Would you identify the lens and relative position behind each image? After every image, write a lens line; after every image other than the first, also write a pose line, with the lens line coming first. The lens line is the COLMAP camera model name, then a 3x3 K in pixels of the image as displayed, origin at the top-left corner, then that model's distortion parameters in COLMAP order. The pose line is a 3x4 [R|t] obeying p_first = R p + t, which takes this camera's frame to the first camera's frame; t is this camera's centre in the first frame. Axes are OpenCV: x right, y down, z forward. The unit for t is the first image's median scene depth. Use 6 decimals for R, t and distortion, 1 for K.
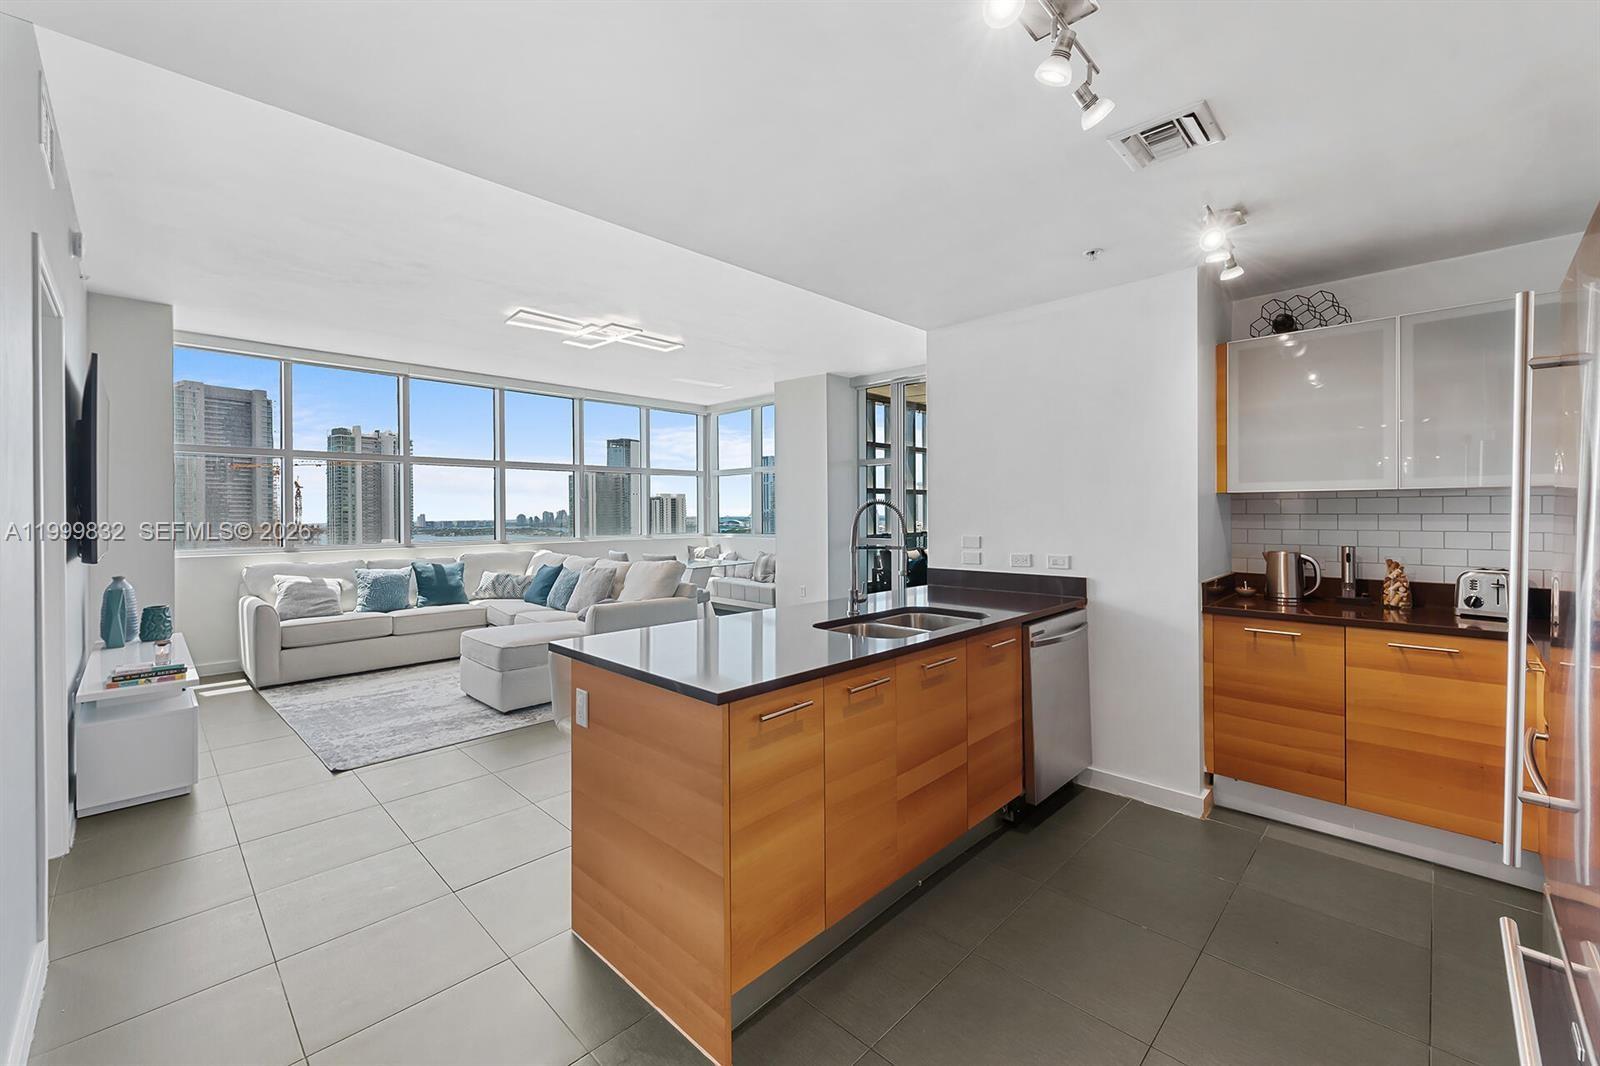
lens RADIAL K [[647.1, 0, 799.1], [0, 647.1, 515.5], [0, 0, 1]] dist [0.000858, 0.000173]
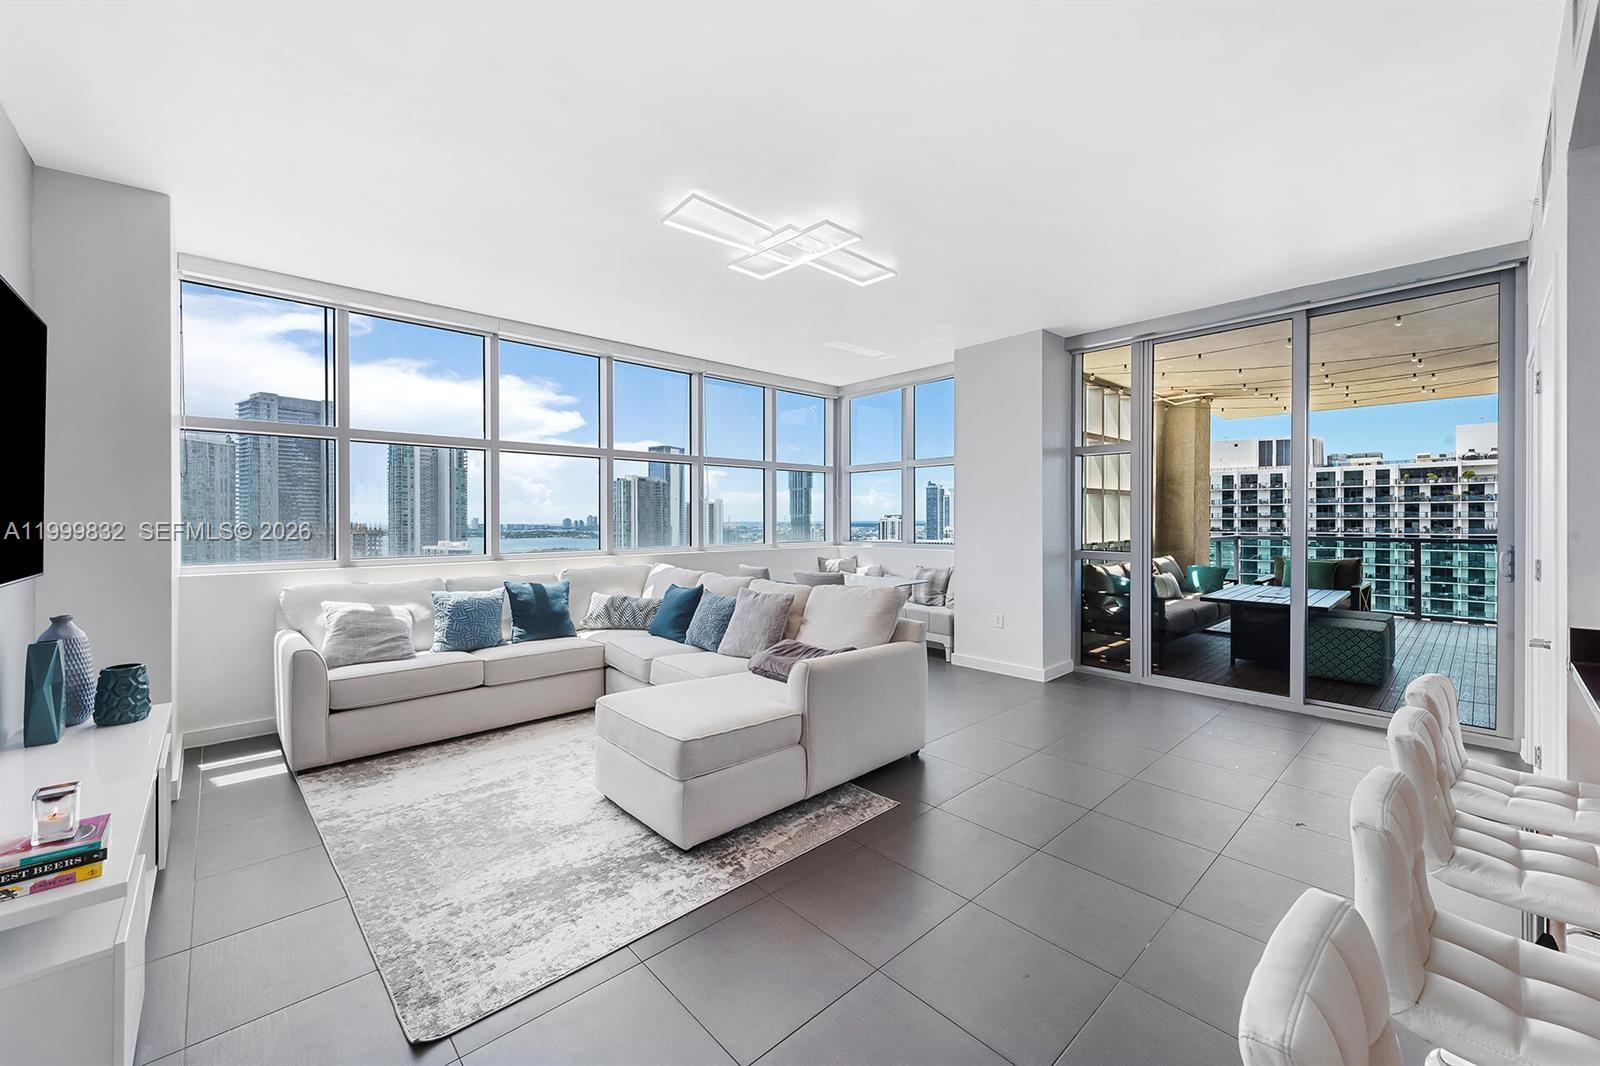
lens RADIAL K [[625.8, 0, 799.2], [0, 625.8, 520.6], [0, 0, 1]] dist [0.006375, -0.000802]
pose [[0.998756, 0.005313, -0.049573, -0.238759], [-0.005324, 0.999986, -0.000077, 0.001374], [0.049571, 0.000341, 0.998771, 0.316831]]
